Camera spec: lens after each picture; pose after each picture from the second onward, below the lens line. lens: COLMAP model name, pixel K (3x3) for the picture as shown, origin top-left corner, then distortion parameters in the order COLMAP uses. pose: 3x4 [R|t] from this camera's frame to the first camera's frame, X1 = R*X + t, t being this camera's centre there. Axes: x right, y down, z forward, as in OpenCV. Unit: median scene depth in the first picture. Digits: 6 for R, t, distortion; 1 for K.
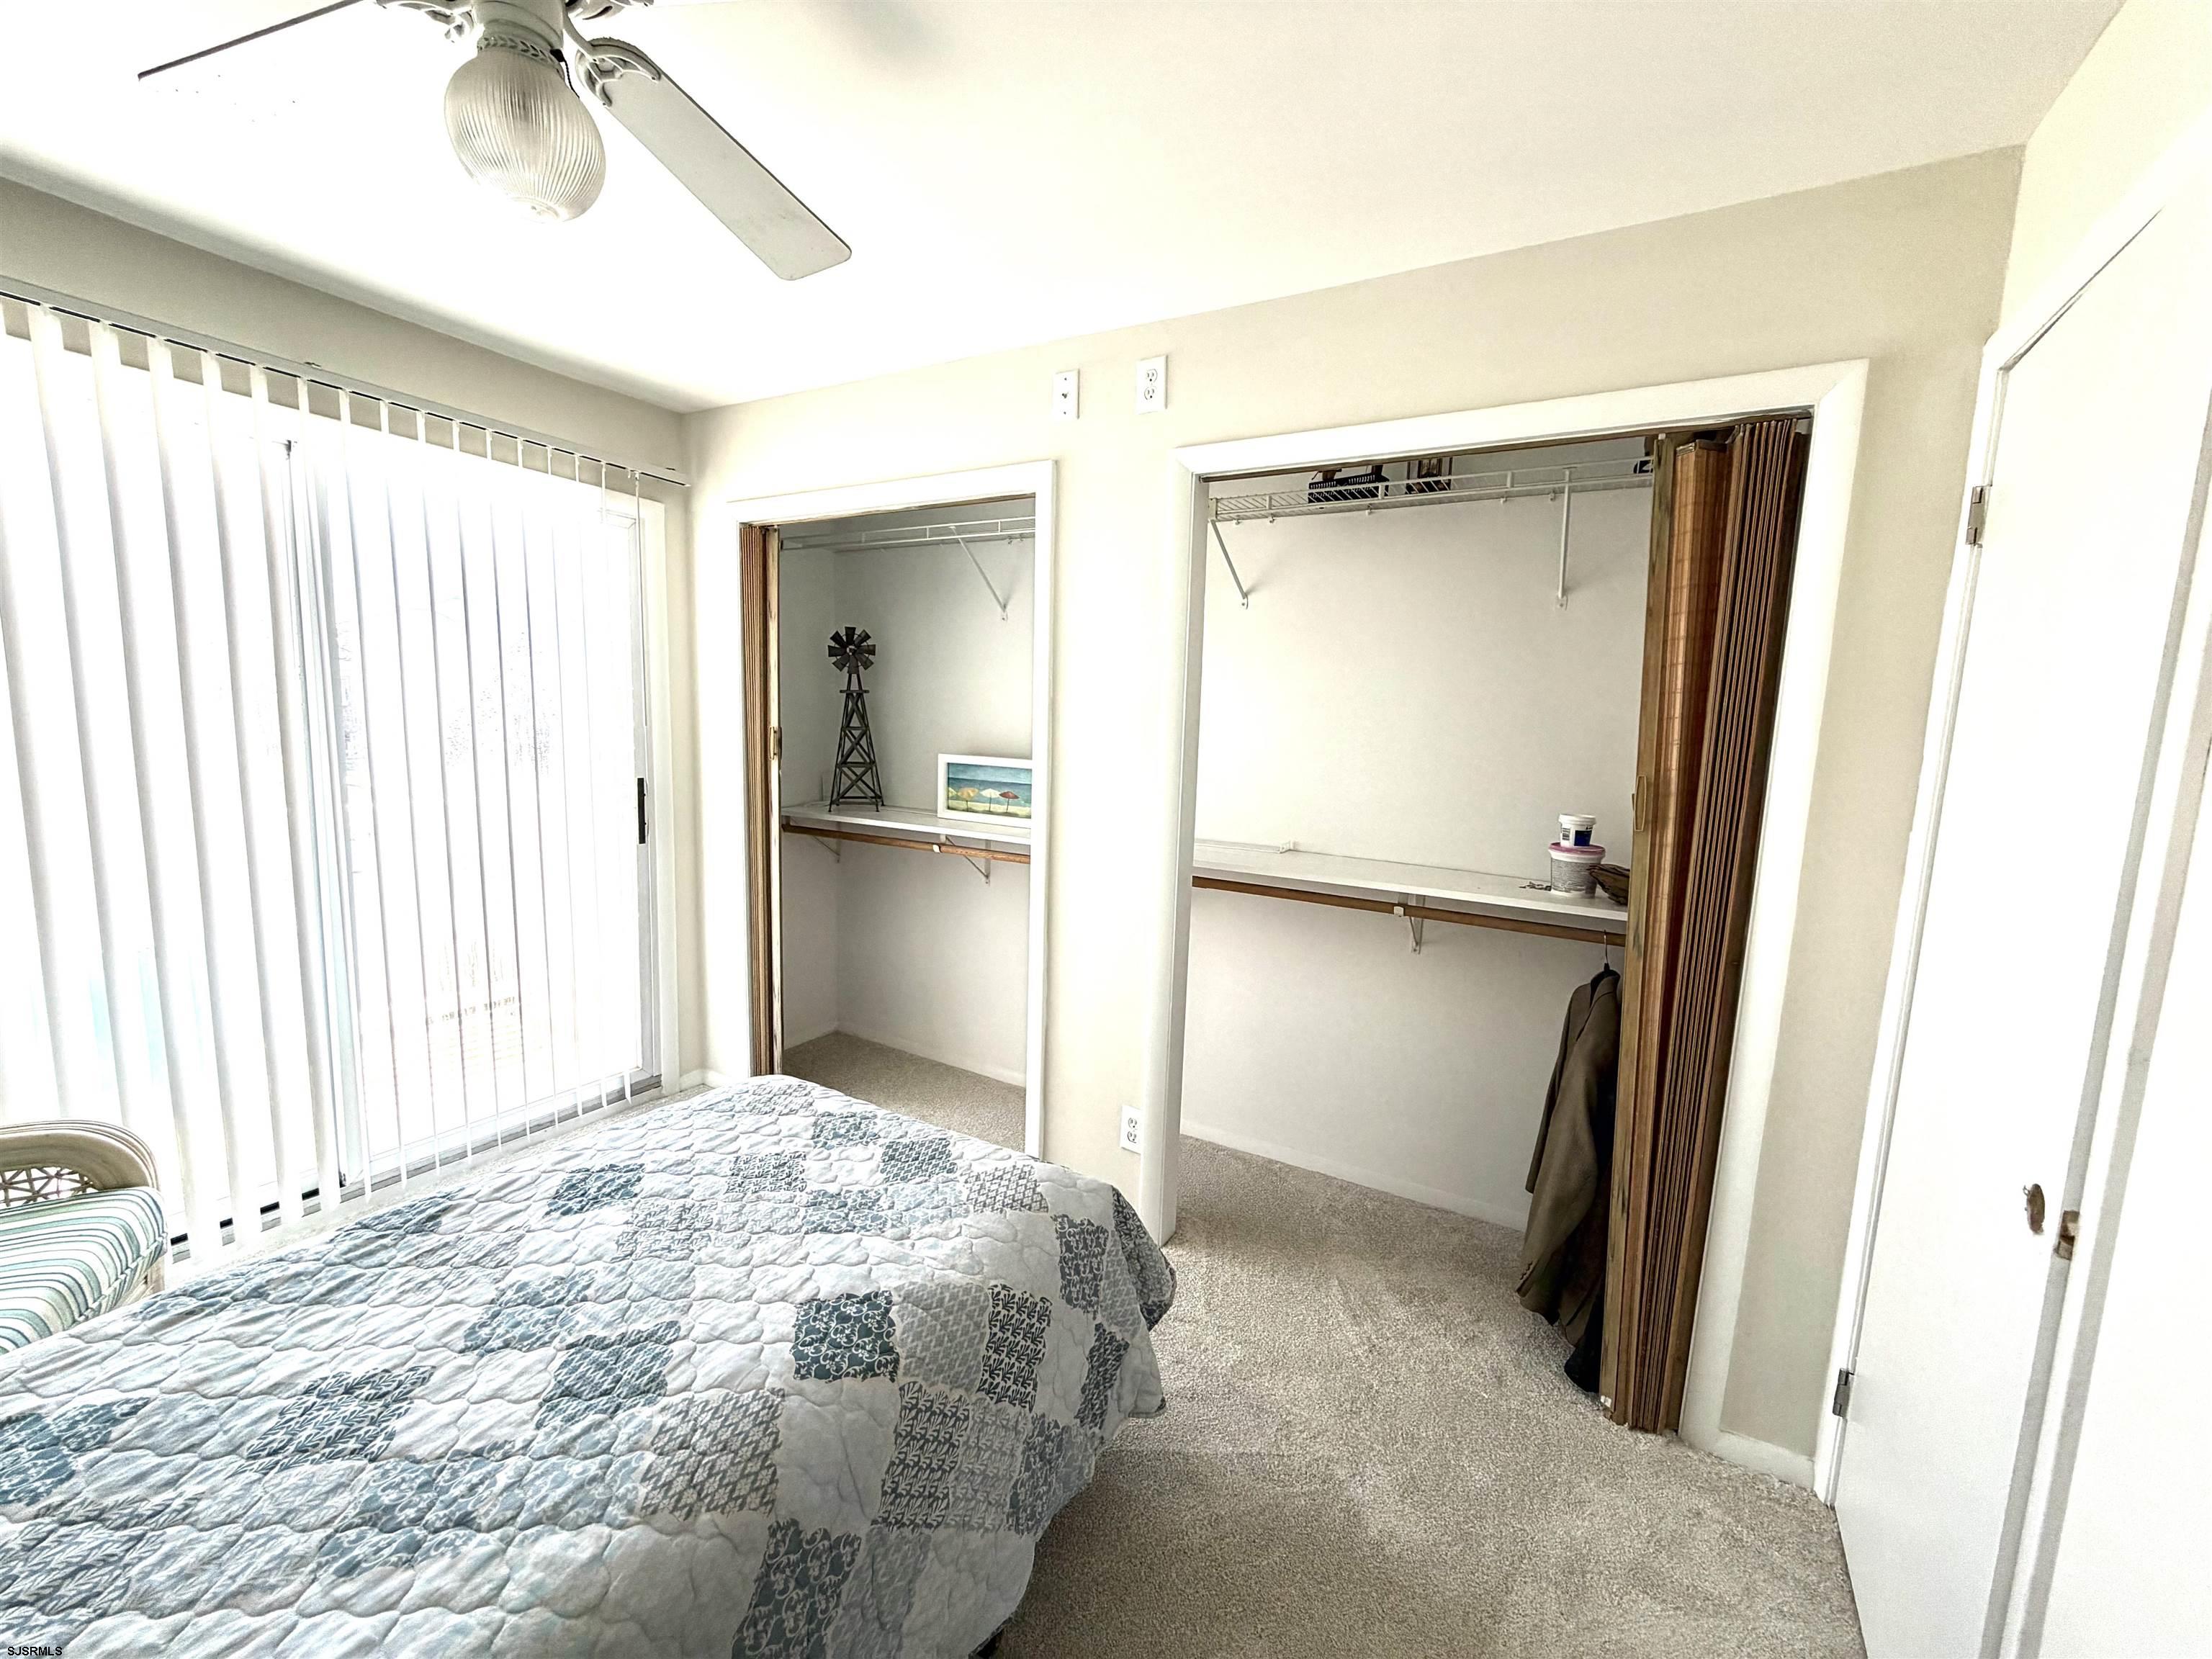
lens RADIAL K [[875.0, 0, 1102.7], [0, 875.0, 831.9], [0, 0, 1]] dist [0.000148, 0.000206]
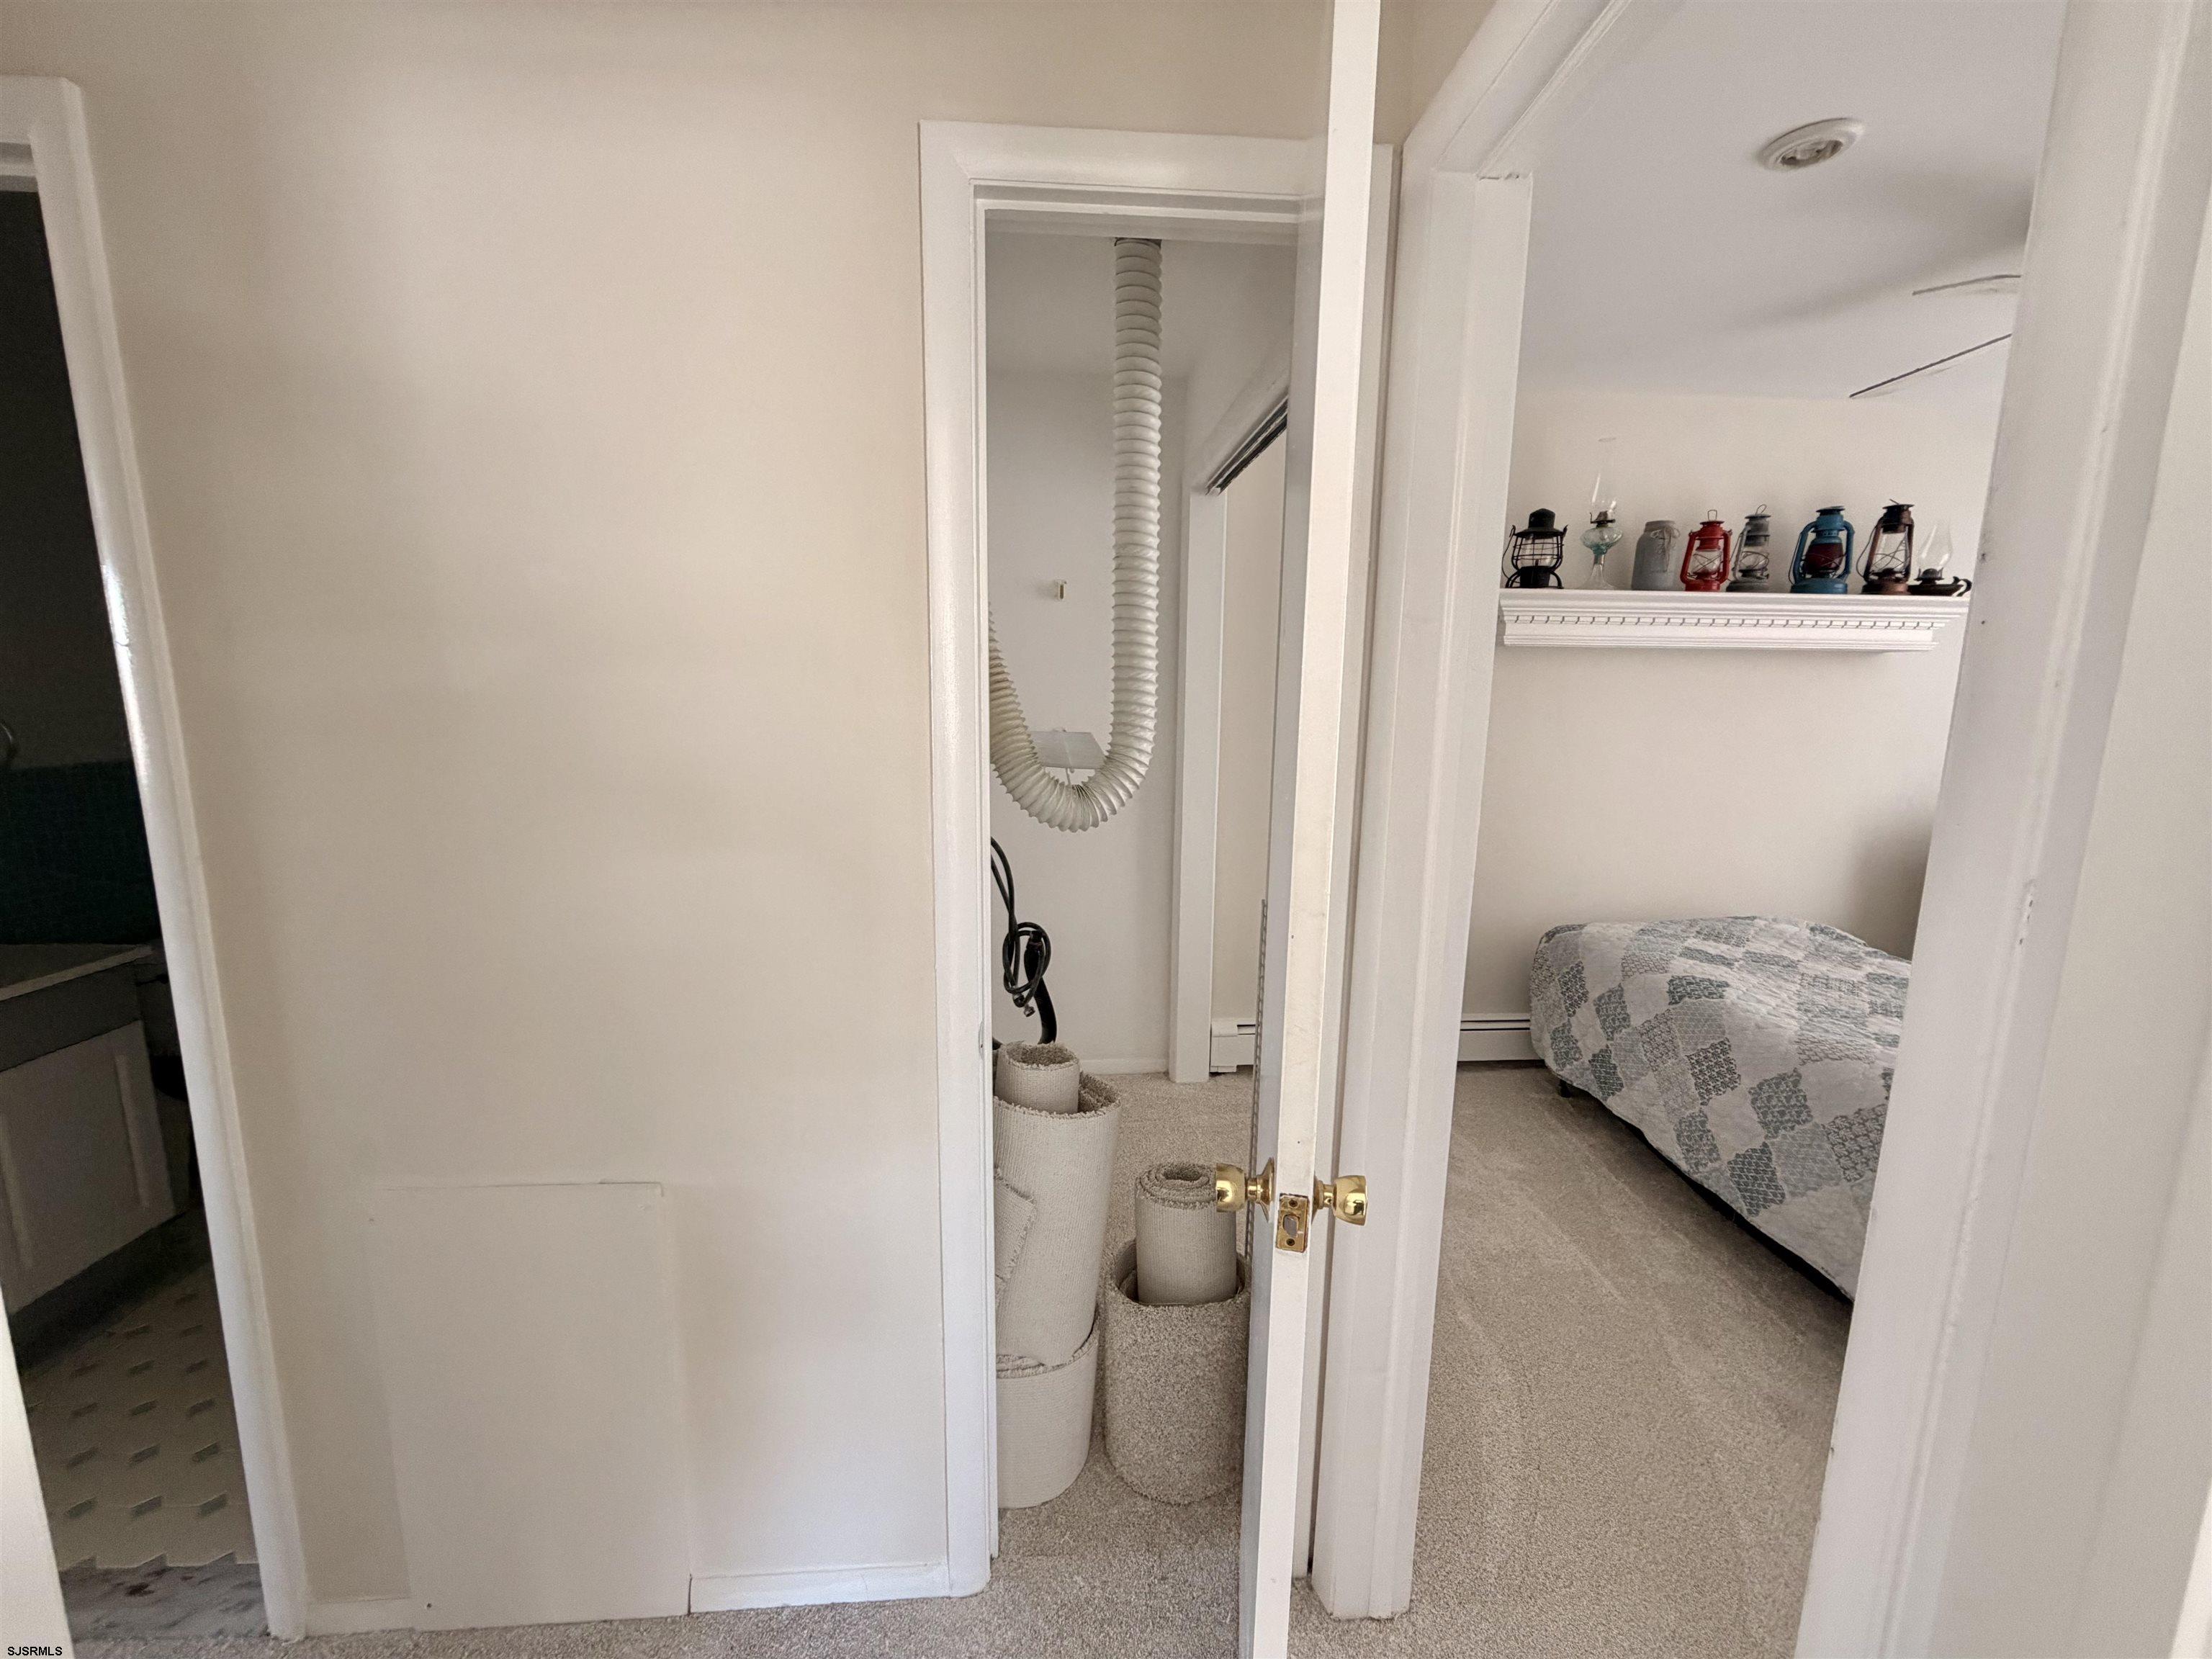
lens RADIAL K [[892.5, 0, 1087.3], [0, 892.5, 830.6], [0, 0, 1]] dist [-0.003104, -0.000456]
pose [[-0.833323, 0.035351, -0.551654, 1.797288], [-0.117061, 0.964035, 0.238608, -0.079701], [0.540249, 0.263415, -0.799214, 1.300740]]
